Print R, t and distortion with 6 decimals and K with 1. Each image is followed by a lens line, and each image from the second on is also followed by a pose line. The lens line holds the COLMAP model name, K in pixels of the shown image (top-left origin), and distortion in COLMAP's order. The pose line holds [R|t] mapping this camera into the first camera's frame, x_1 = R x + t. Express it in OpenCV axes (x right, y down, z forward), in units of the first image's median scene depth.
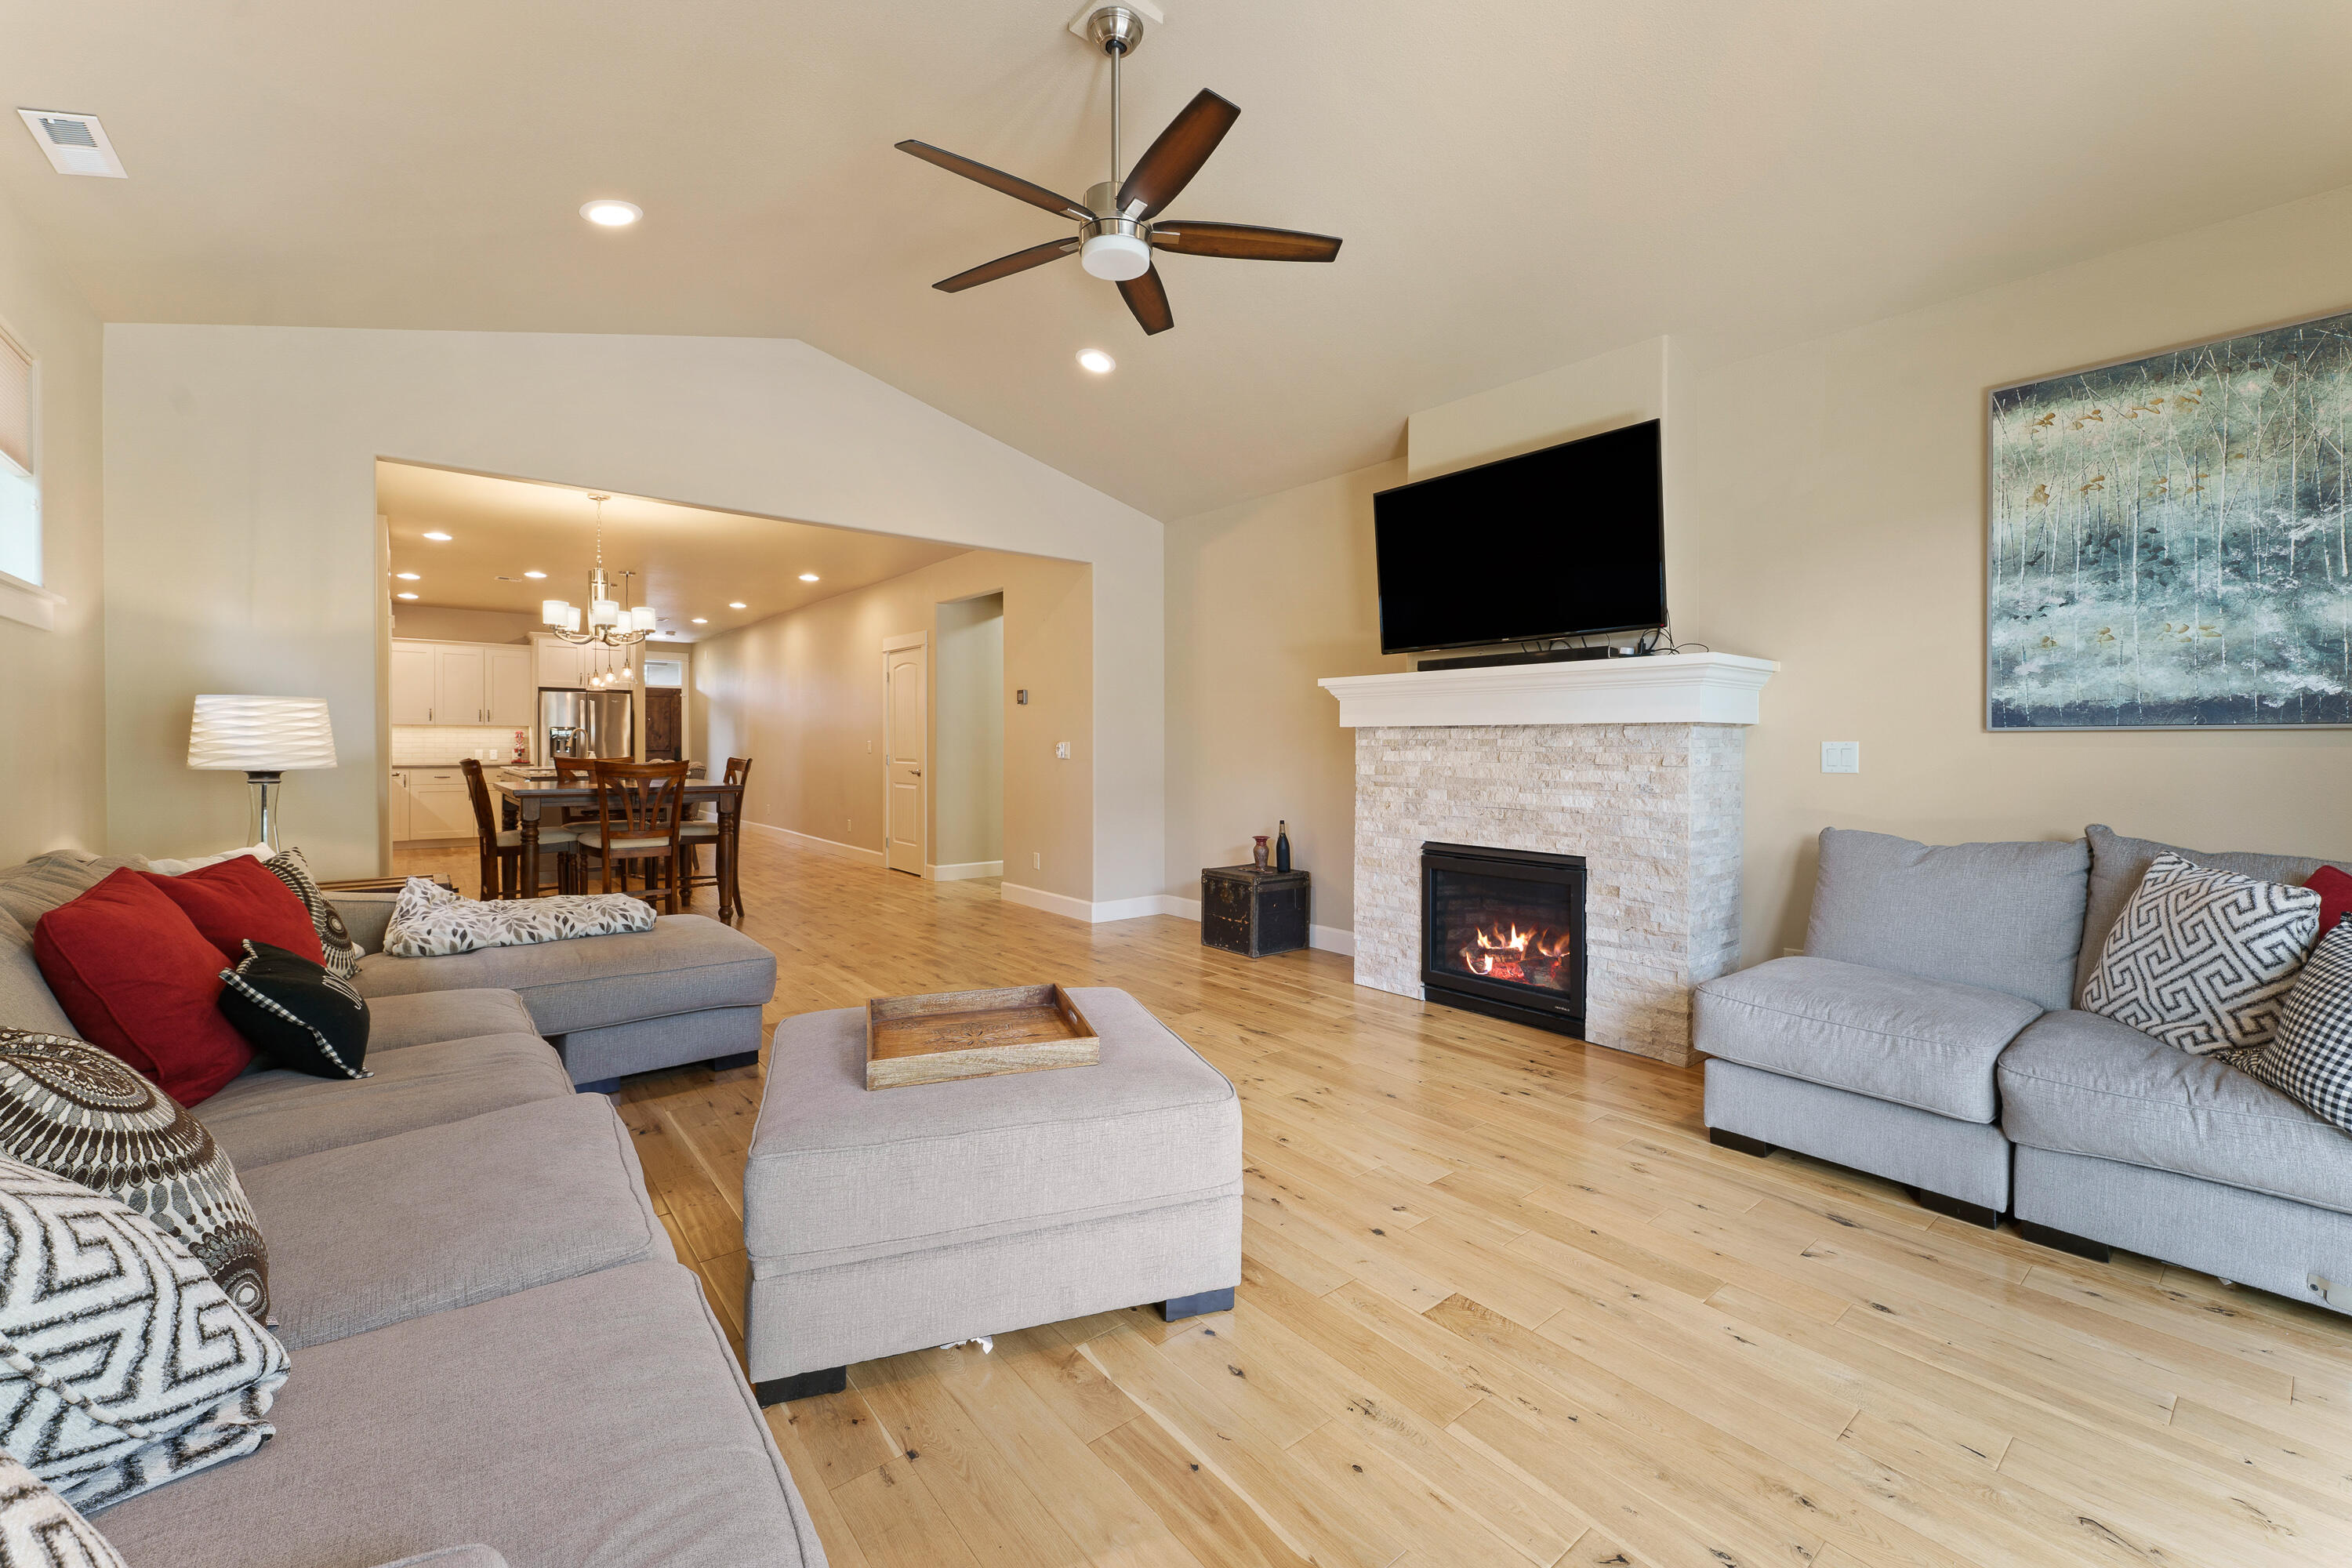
lens RADIAL K [[948.7, 0, 1180.8], [0, 948.7, 751.7], [0, 0, 1]] dist [-0.001343, 0.000037]
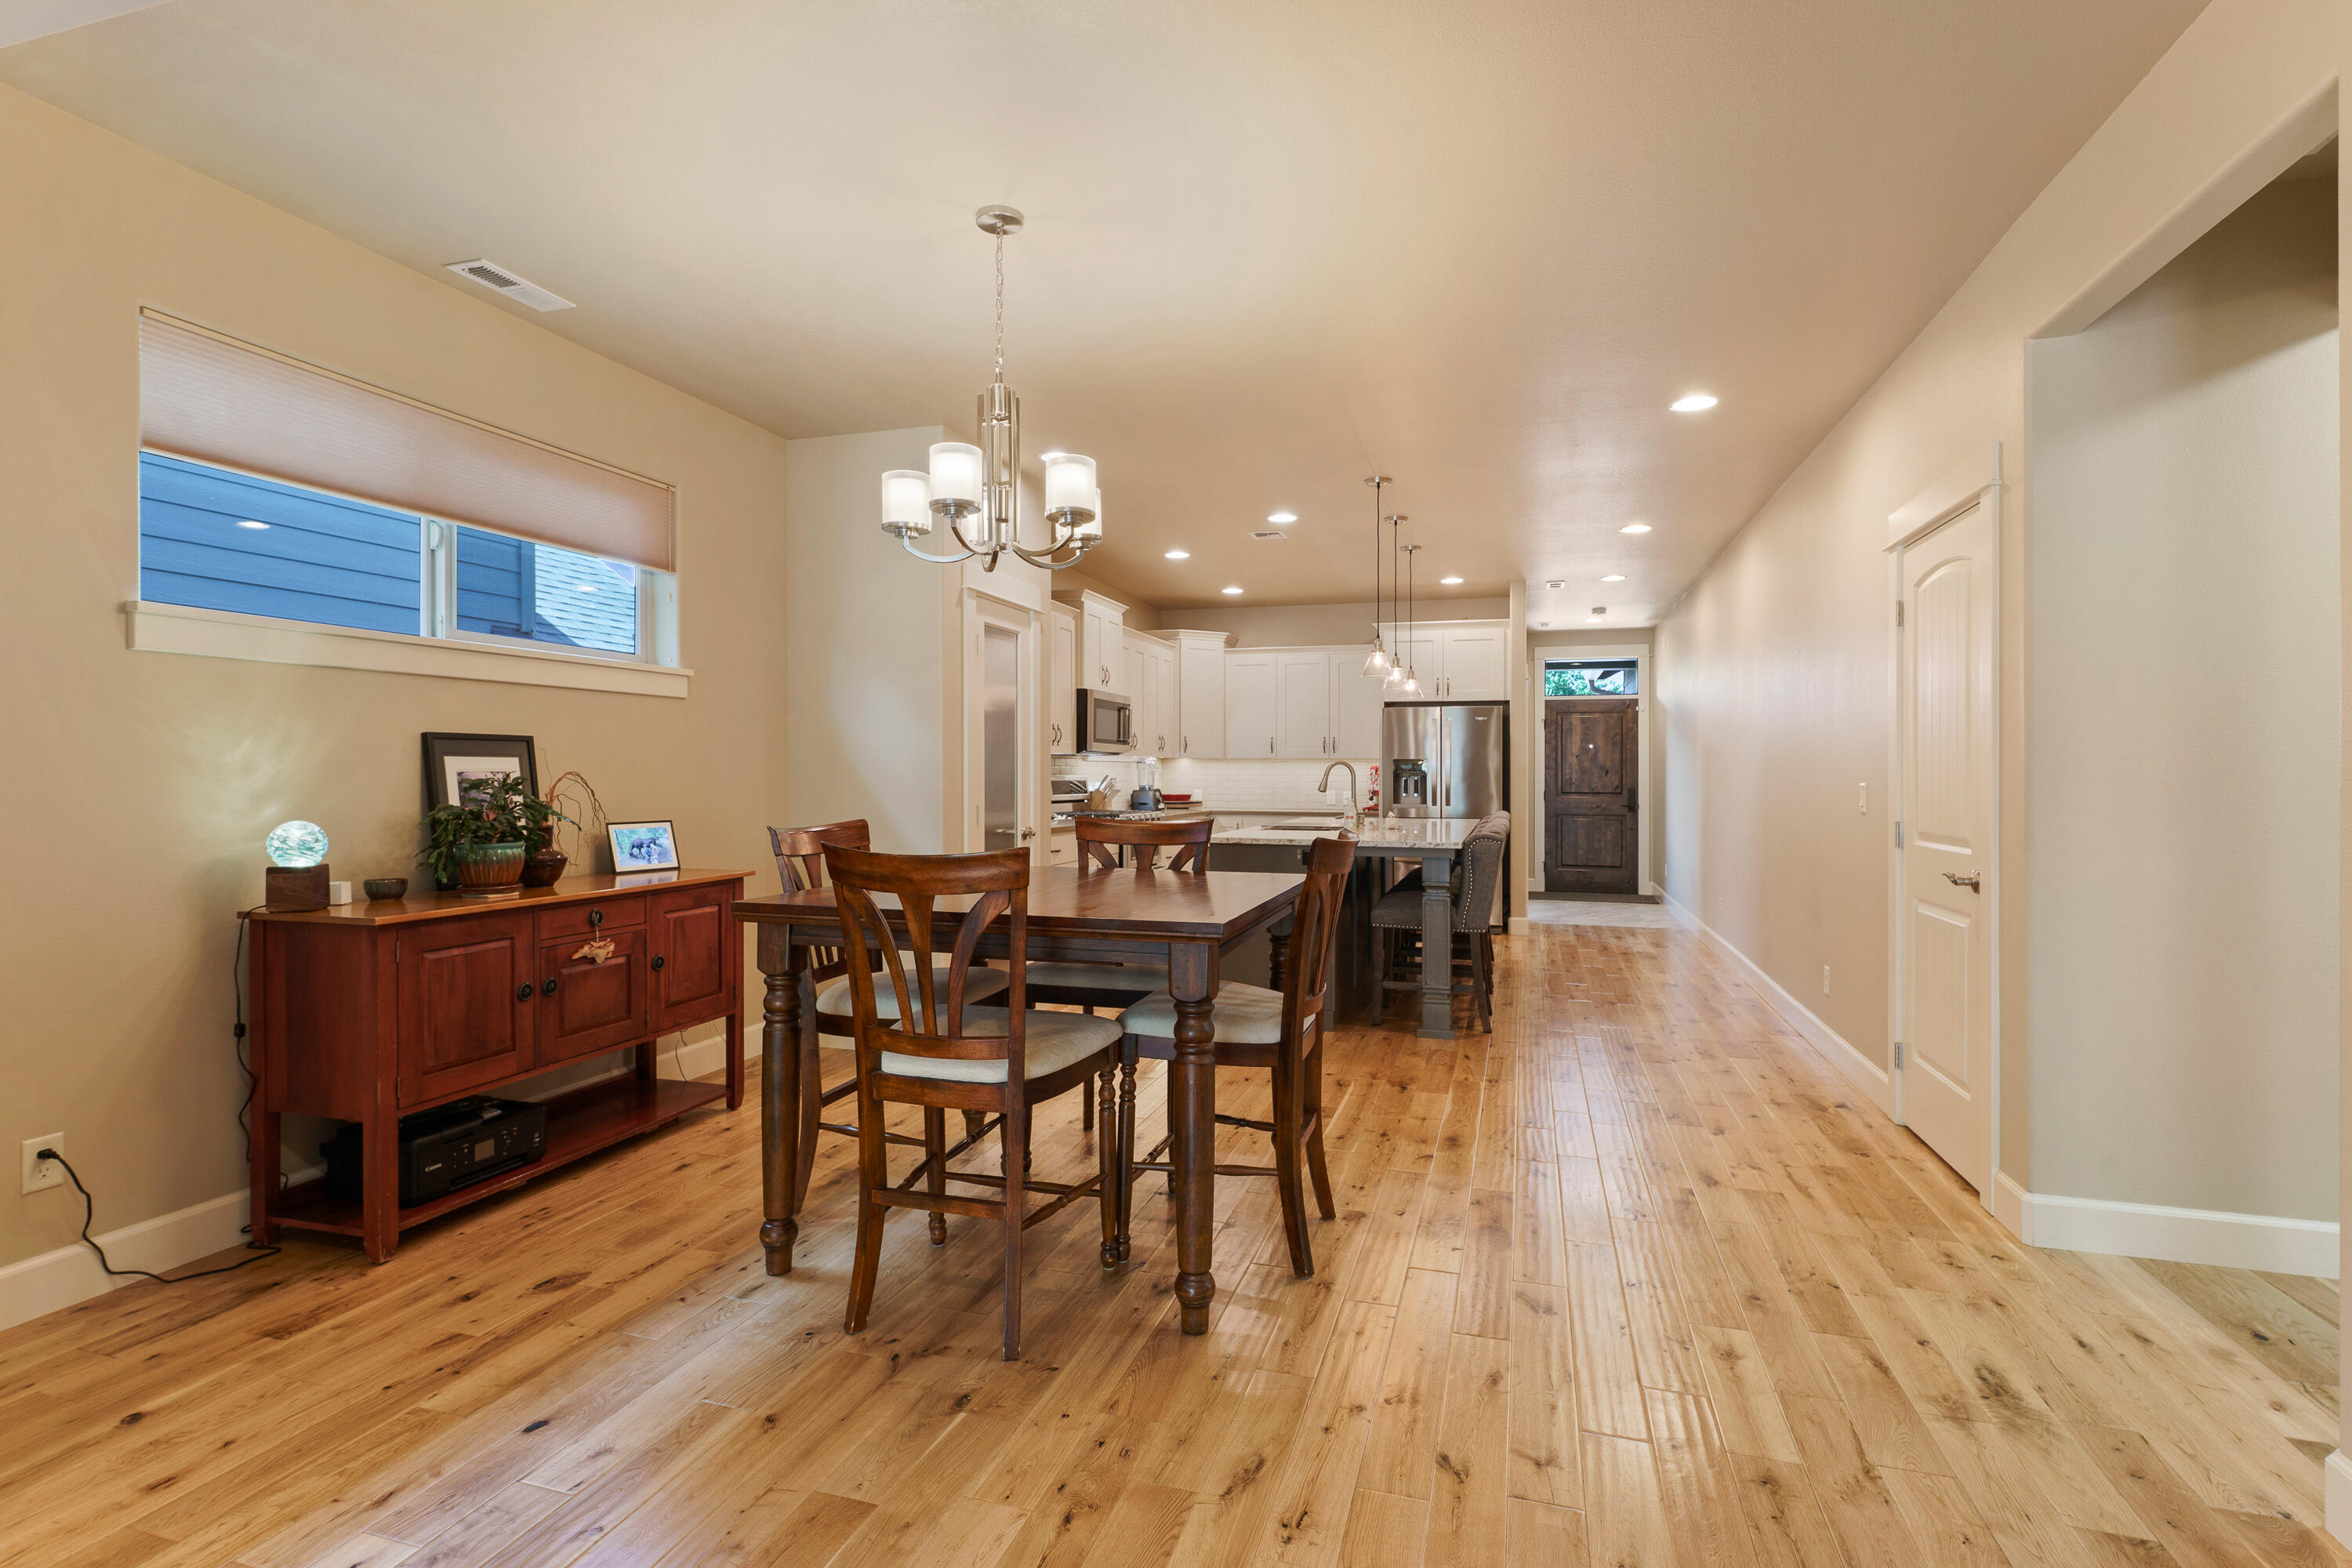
lens RADIAL K [[1115.4, 0, 1176.0], [0, 1115.4, 784.0], [0, 0, 1]] dist [0.015157, 0.000032]
pose [[0.549937, 0.002575, -0.835202, -0.205306], [-0.005710, 0.999983, -0.000677, -0.017521], [0.835187, 0.005142, 0.549943, 1.096545]]
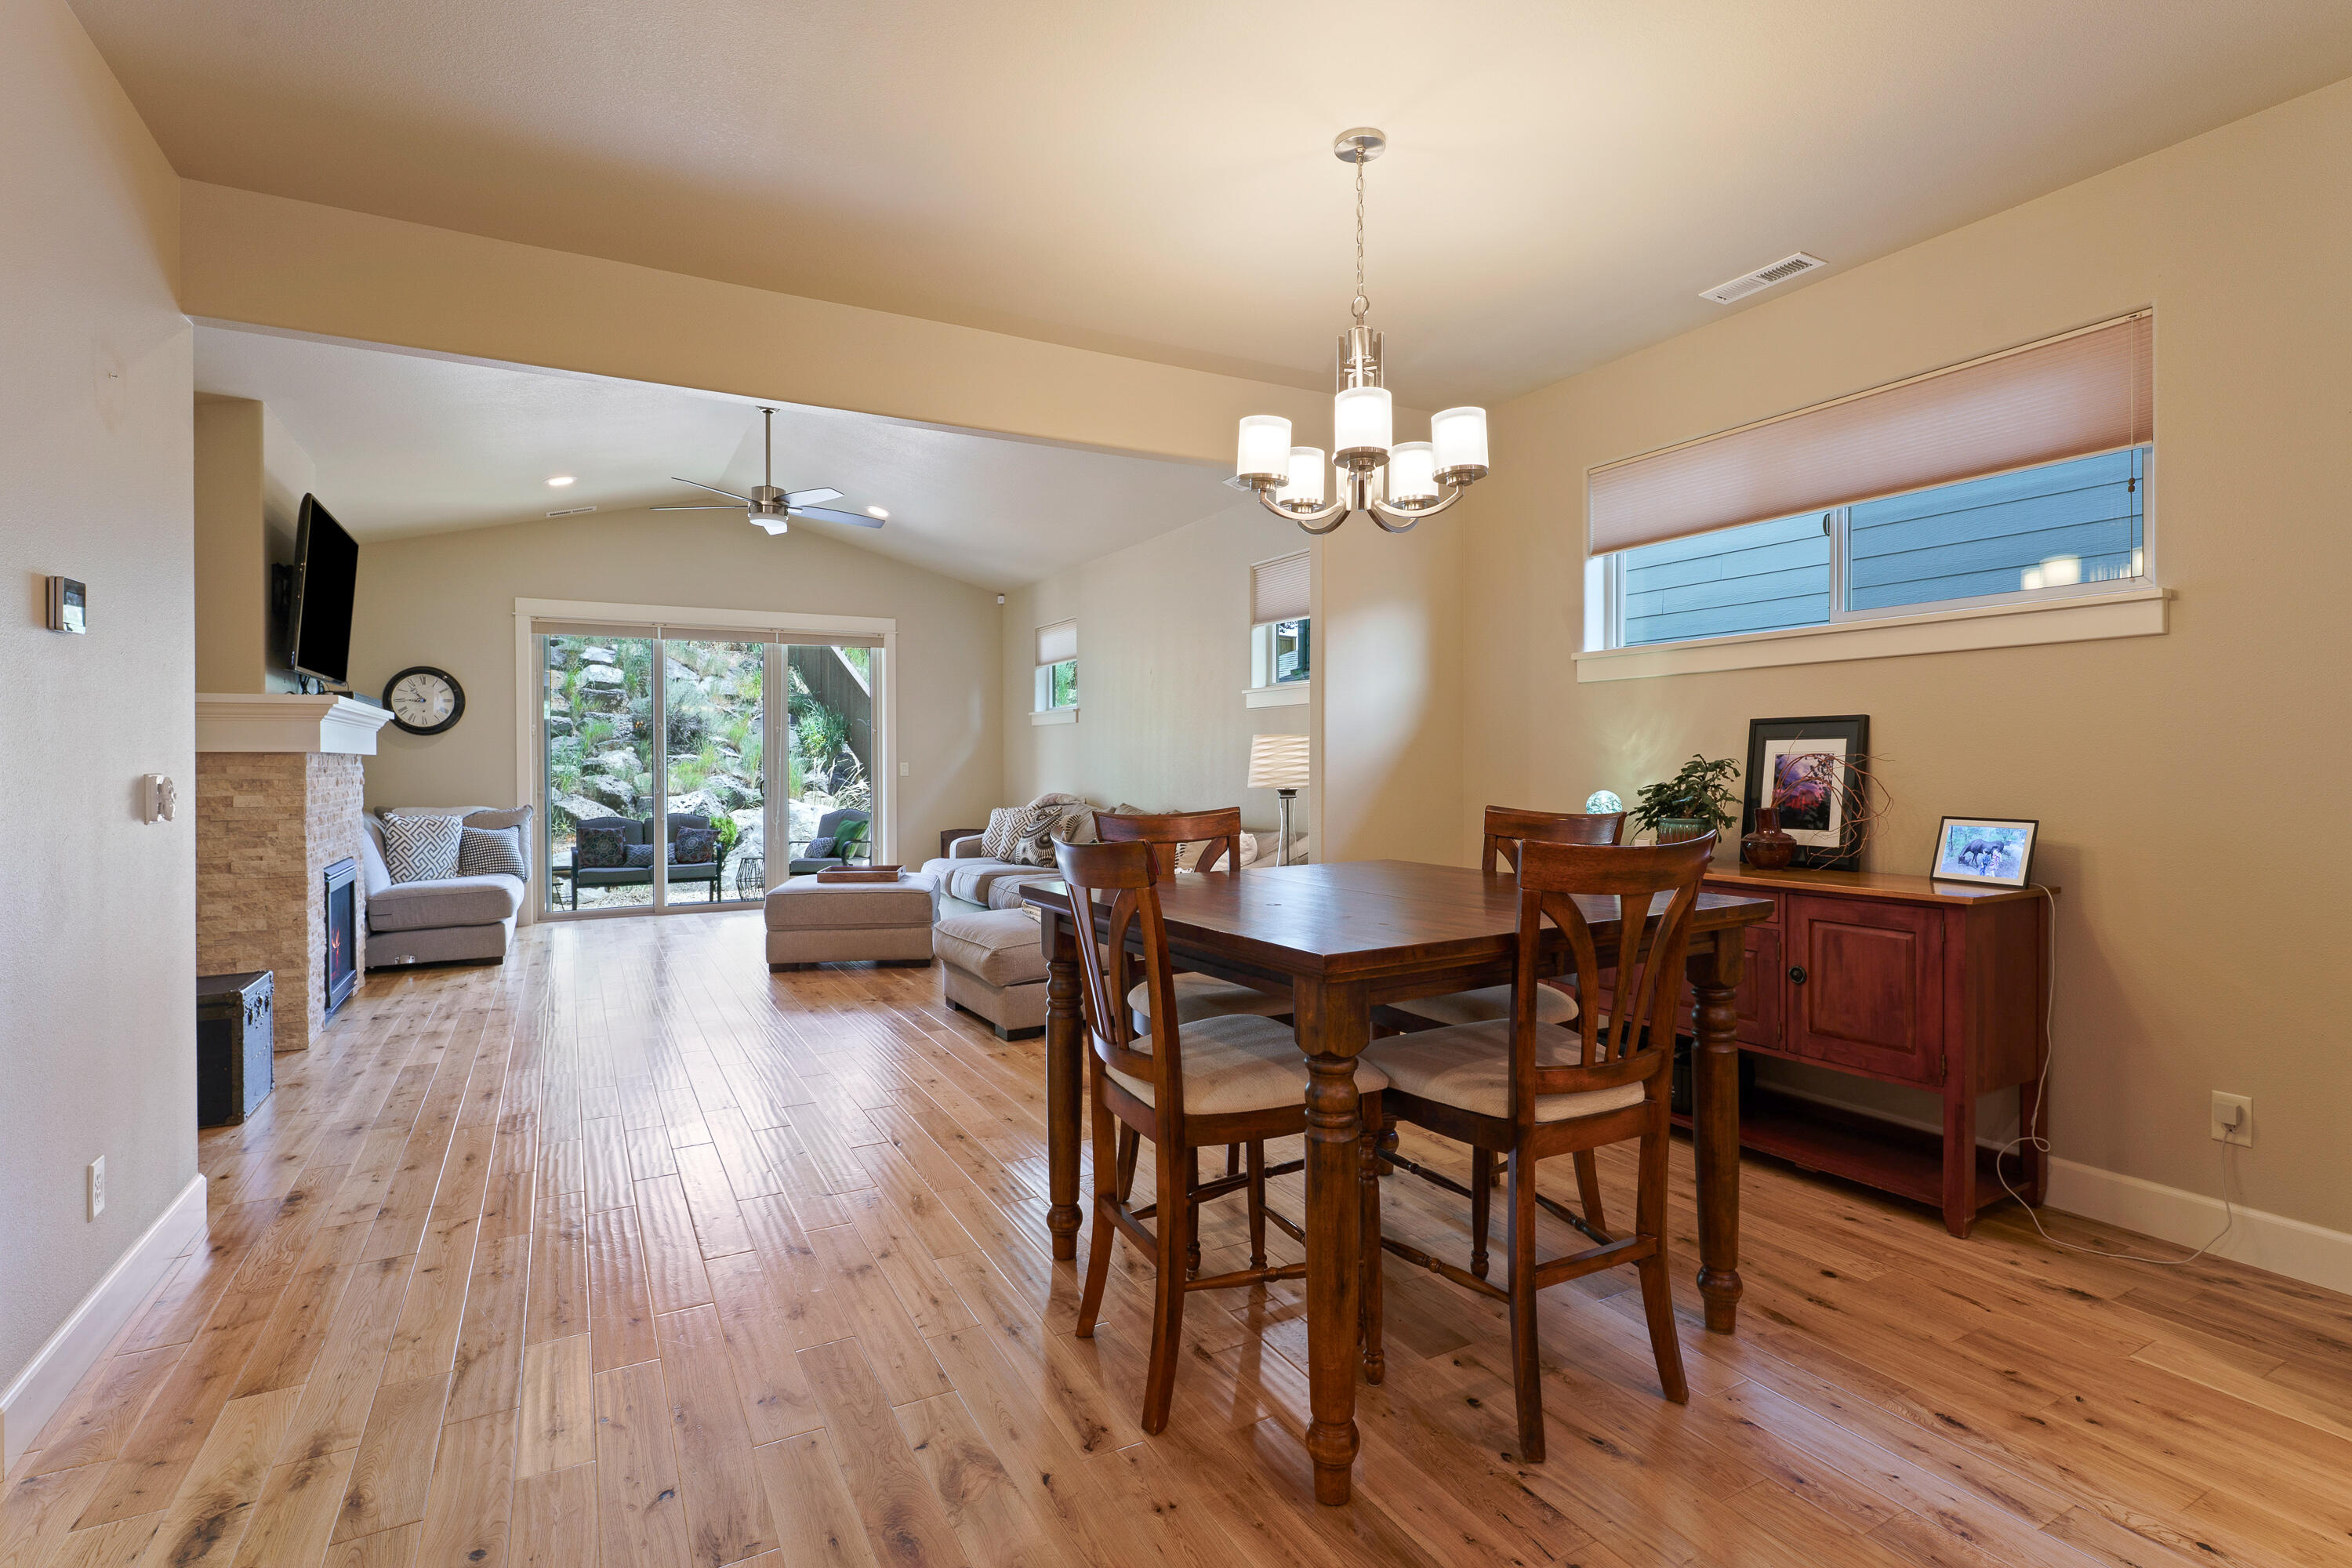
lens RADIAL K [[1120.8, 0, 1162.9], [0, 1120.8, 767.6], [0, 0, 1]] dist [0.001825, 0.000596]
pose [[-0.980736, -0.001042, 0.195335, -0.870455], [0.001445, 0.999920, 0.012590, -0.025463], [-0.195333, 0.012630, -0.980656, 2.055072]]
